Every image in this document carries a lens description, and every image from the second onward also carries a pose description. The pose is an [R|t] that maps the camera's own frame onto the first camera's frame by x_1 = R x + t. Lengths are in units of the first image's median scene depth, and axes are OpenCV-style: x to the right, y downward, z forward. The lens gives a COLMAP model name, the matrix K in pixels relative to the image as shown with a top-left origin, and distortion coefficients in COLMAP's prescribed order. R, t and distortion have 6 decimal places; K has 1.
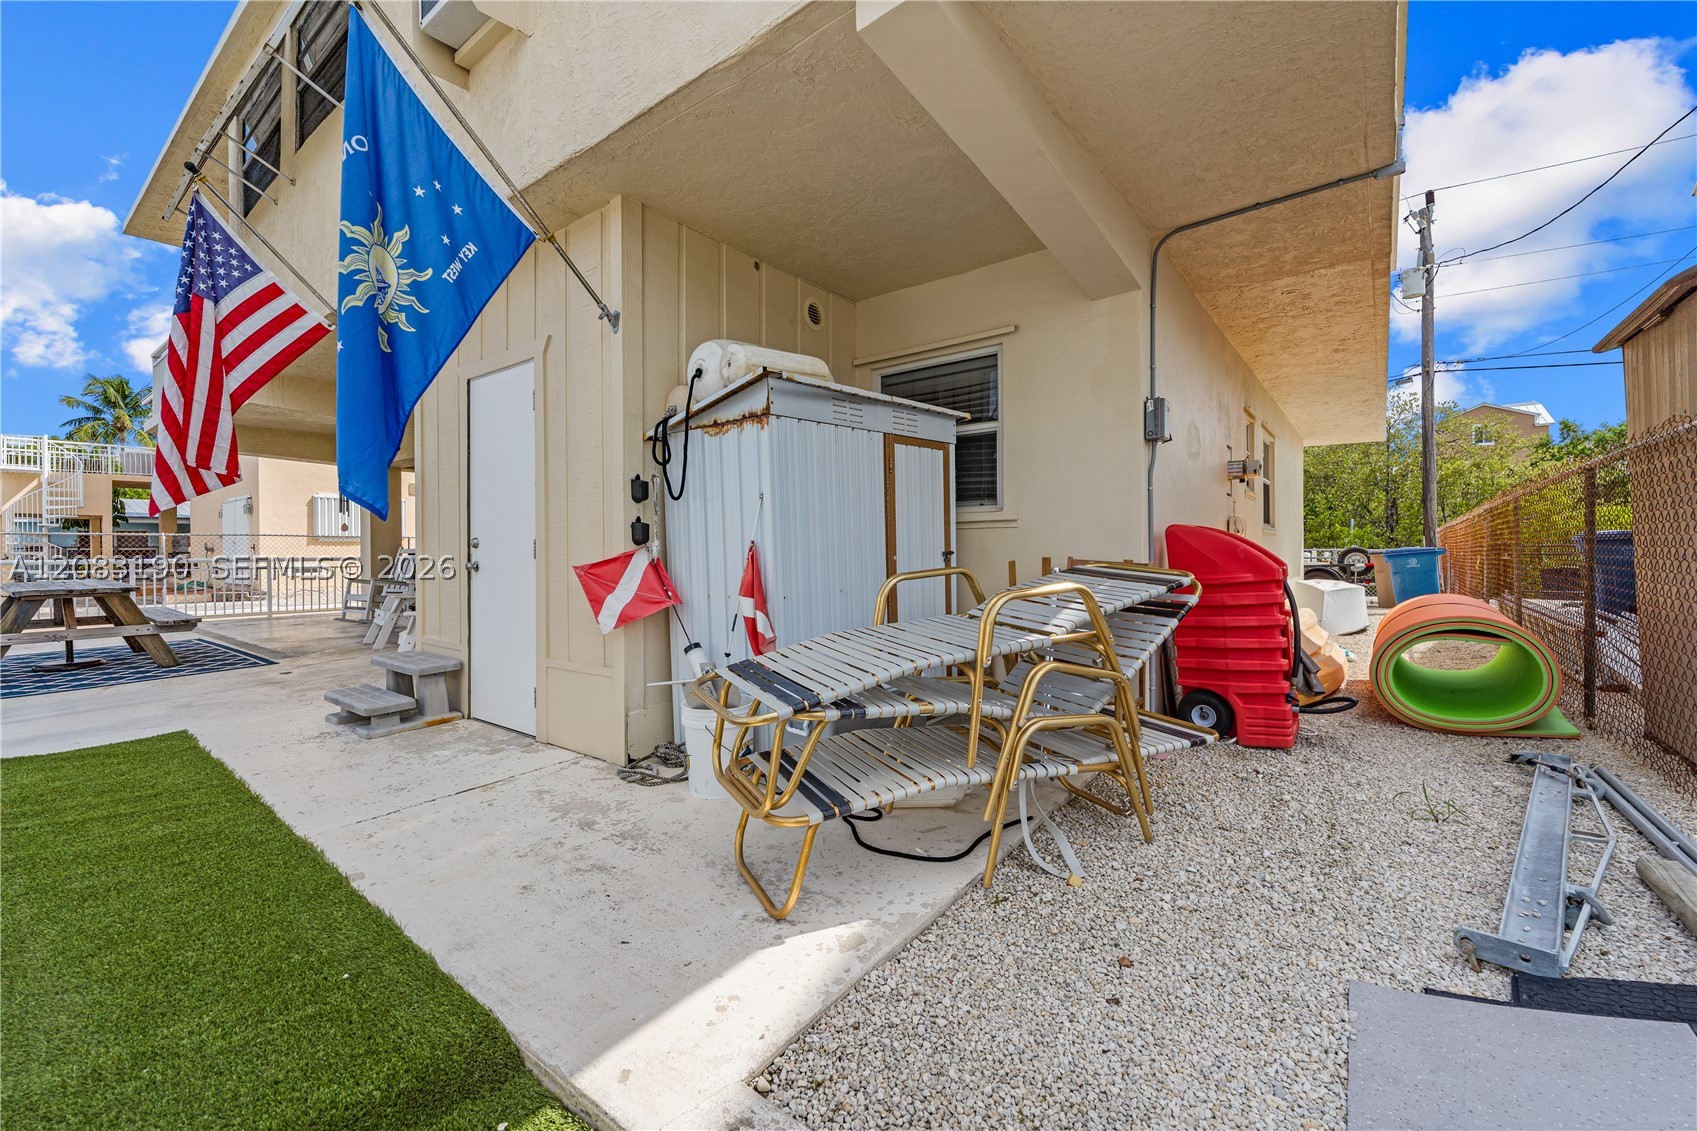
lens RADIAL K [[689.7, 0, 843.5], [0, 689.7, 571.7], [0, 0, 1]] dist [-0.000294, -0.000205]
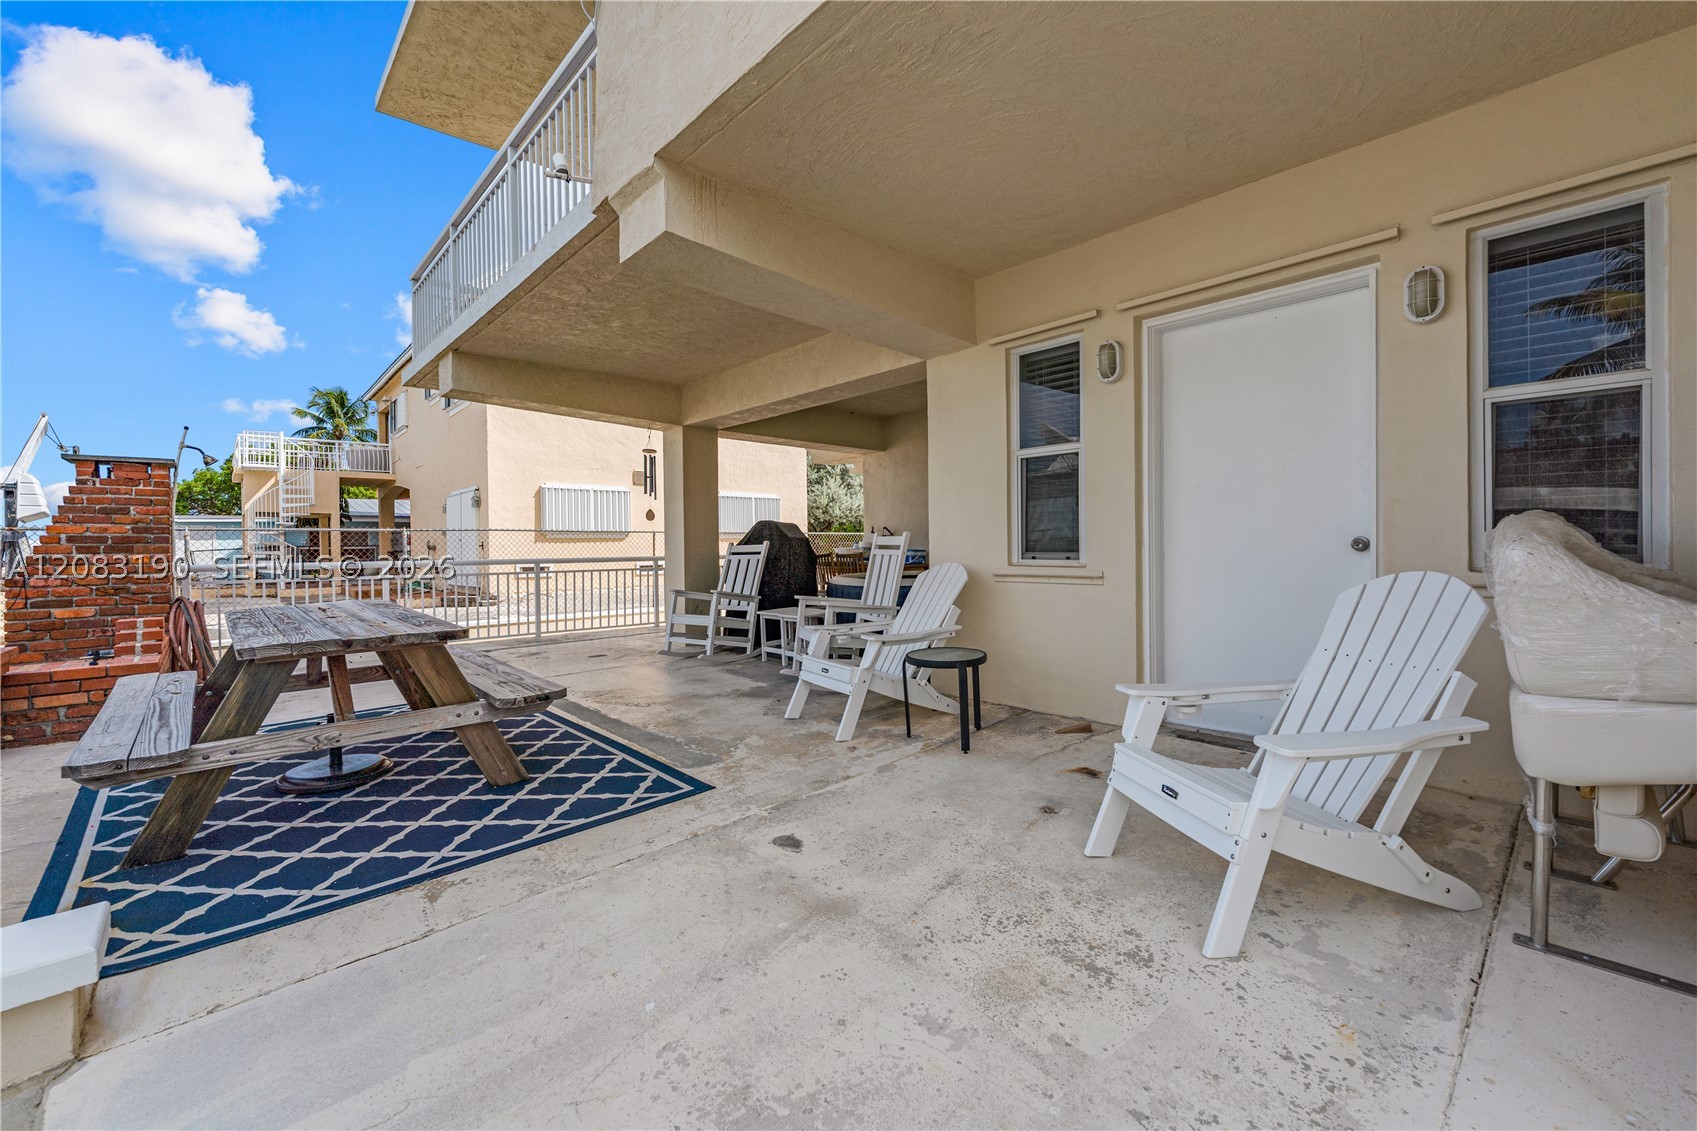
lens RADIAL K [[682.3, 0, 846.6], [0, 682.3, 567.5], [0, 0, 1]] dist [0.000843, -0.000443]
pose [[0.986372, 0.000886, -0.164528, -0.204447], [-0.000936, 1.000000, -0.000230, -0.005412], [0.164528, 0.000381, 0.986372, 0.173580]]
